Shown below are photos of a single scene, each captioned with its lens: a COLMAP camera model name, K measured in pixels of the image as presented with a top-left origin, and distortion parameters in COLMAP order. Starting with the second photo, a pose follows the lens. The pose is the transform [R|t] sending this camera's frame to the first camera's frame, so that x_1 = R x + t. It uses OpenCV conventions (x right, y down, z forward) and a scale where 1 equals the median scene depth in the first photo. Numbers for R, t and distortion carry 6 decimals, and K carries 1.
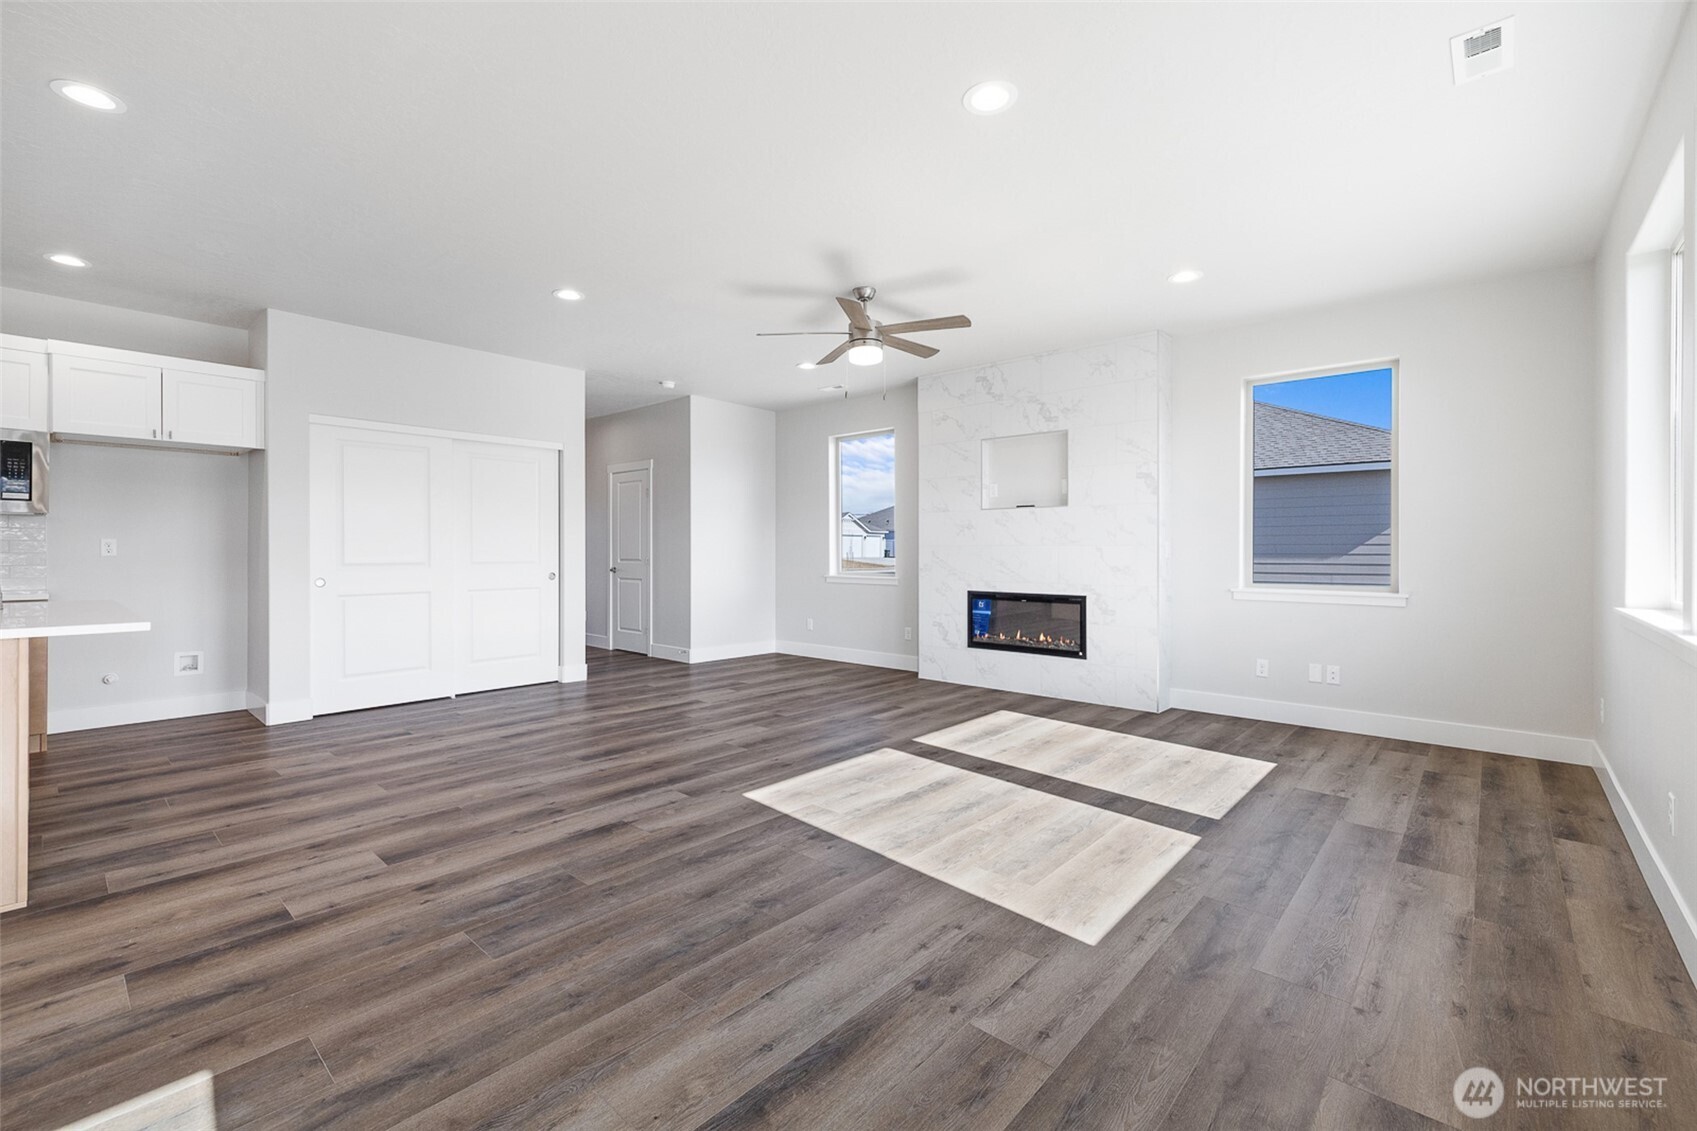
lens RADIAL K [[720.7, 0, 859.7], [0, 720.7, 553.6], [0, 0, 1]] dist [0.002393, 0.000160]
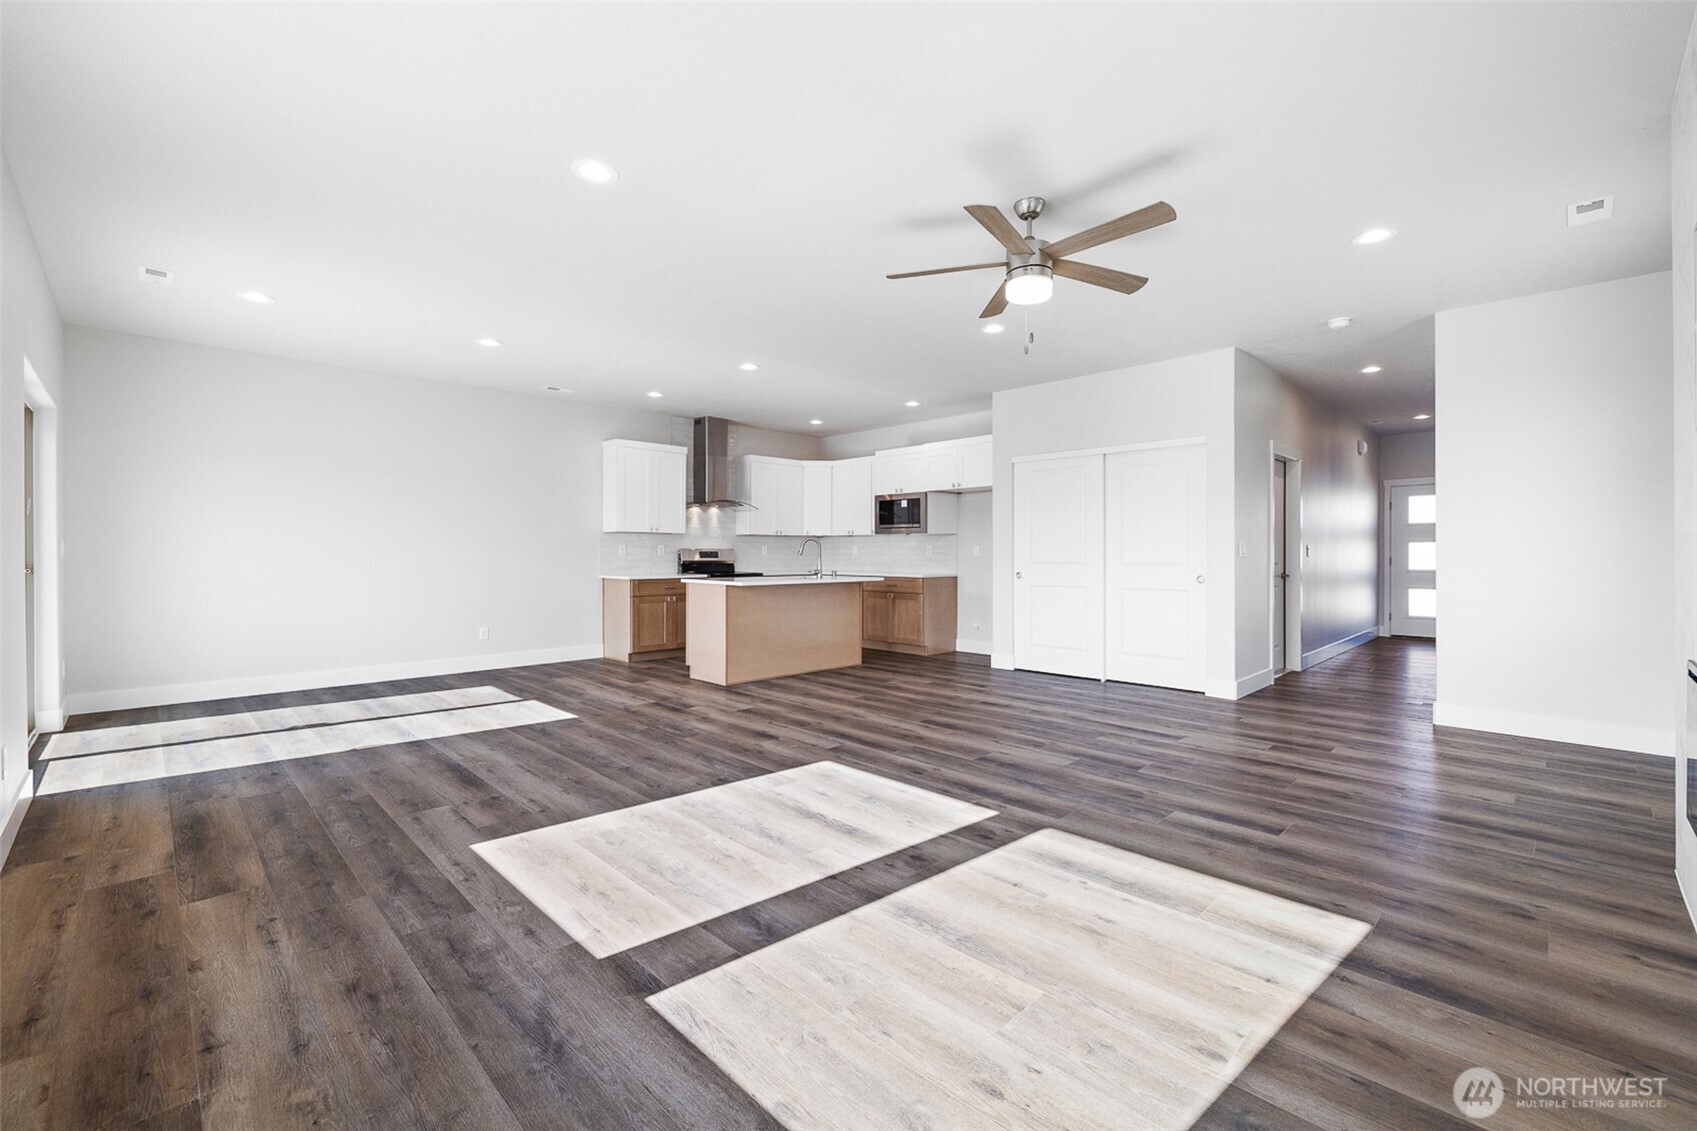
lens RADIAL K [[720.7, 0, 837.9], [0, 720.7, 548.6], [0, 0, 1]] dist [0.002393, 0.000160]
pose [[-0.082642, -0.007251, -0.996553, 0.887347], [-0.003409, 0.999970, -0.006993, 0.000634], [0.996573, 0.002820, -0.082664, 0.990623]]
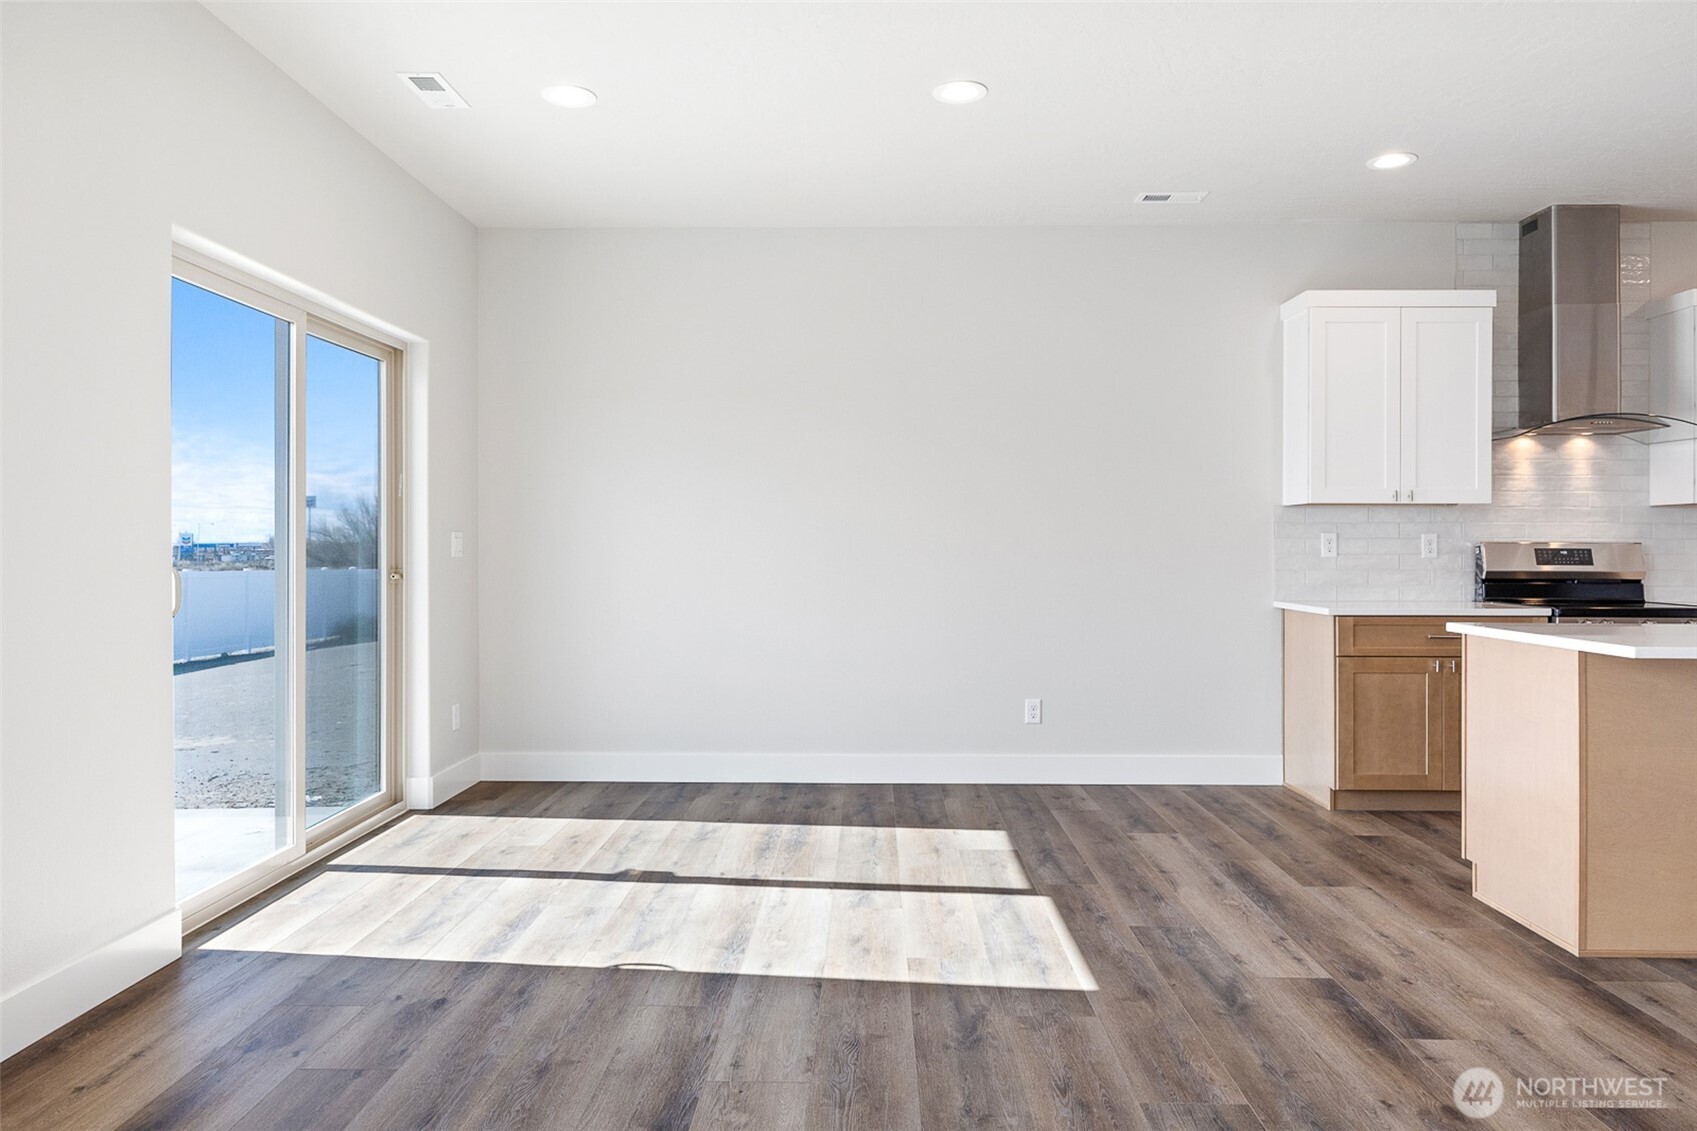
lens RADIAL K [[1114.9, 0, 843.9], [0, 1114.9, 541.0], [0, 0, 1]] dist [-0.005611, 0.006499]
pose [[-0.768619, -0.006791, -0.639671, 0.244736], [-0.006219, 0.999976, -0.003143, -0.004429], [0.639677, 0.001562, -0.768642, 0.892999]]
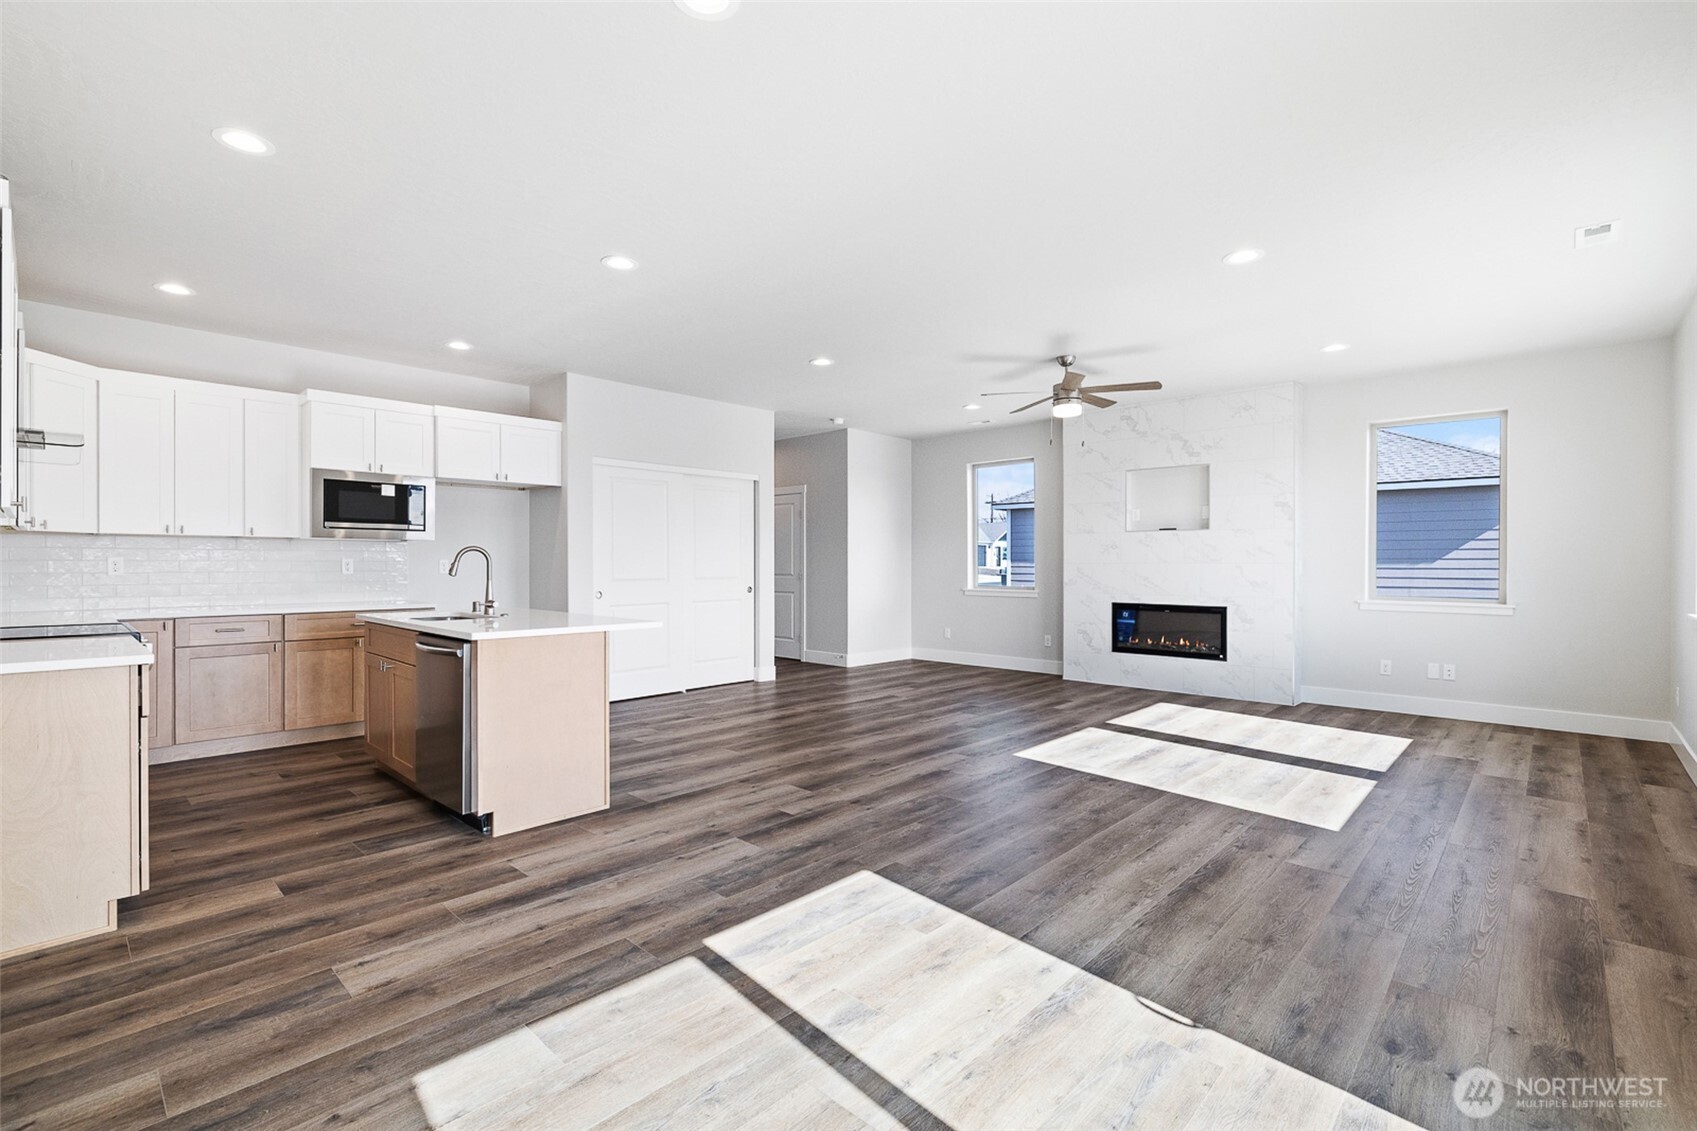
lens RADIAL K [[762.8, 0, 855.1], [0, 762.8, 567.0], [0, 0, 1]] dist [-0.010961, 0.003816]
pose [[0.999600, -0.000269, -0.028276, -0.360662], [0.000319, 0.999998, 0.001768, -0.011425], [0.028275, -0.001777, 0.999599, -0.351115]]
